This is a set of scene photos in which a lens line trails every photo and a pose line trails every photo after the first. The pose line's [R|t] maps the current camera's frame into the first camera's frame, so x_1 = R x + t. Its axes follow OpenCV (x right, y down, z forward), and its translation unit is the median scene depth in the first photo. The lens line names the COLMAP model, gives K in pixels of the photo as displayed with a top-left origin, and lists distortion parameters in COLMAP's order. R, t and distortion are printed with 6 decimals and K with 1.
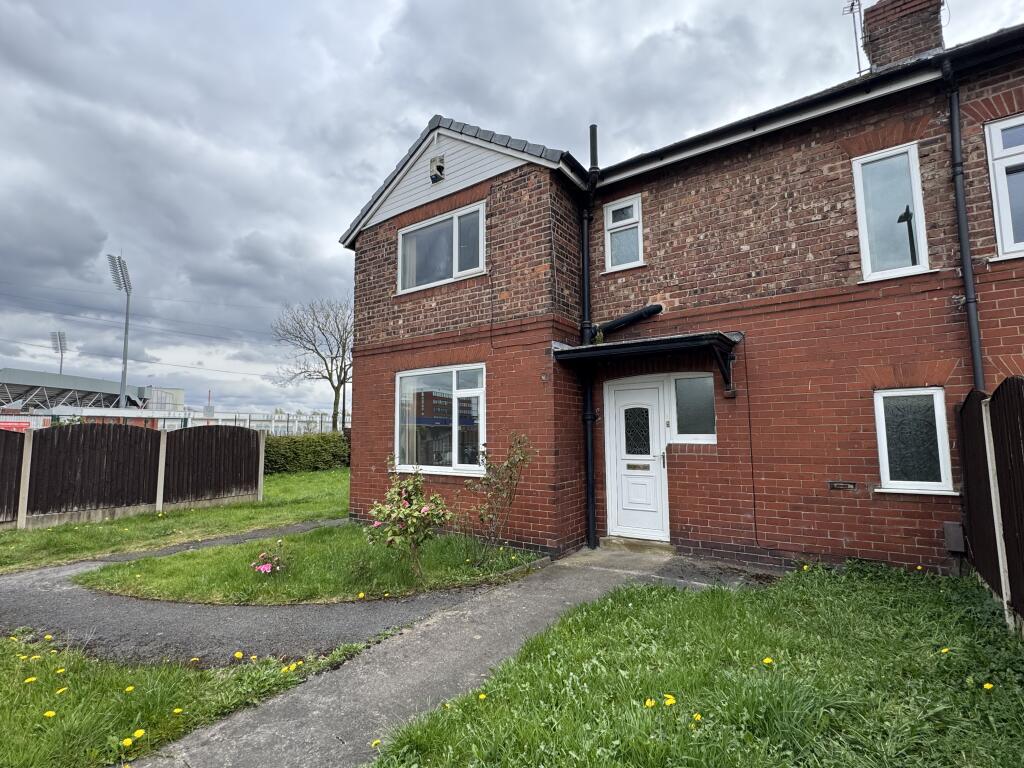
lens RADIAL K [[511.2, 0, 510.8], [0, 511.2, 386.5], [0, 0, 1]] dist [0.002150, 0.000753]
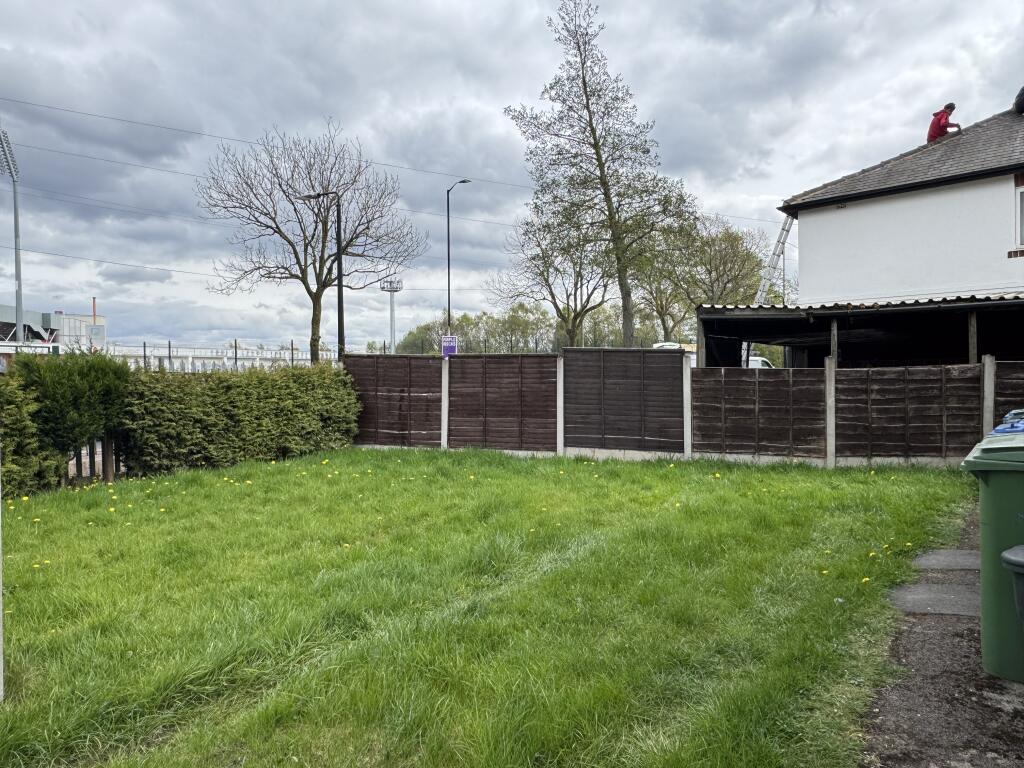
lens RADIAL K [[687.6, 0, 511.6], [0, 687.6, 380.8], [0, 0, 1]] dist [-0.008250, -0.000203]
pose [[0.998957, -0.005972, -0.045262, -0.082343], [0.010485, 0.994919, 0.100136, 0.024215], [0.044434, -0.100506, 0.993944, 0.222099]]
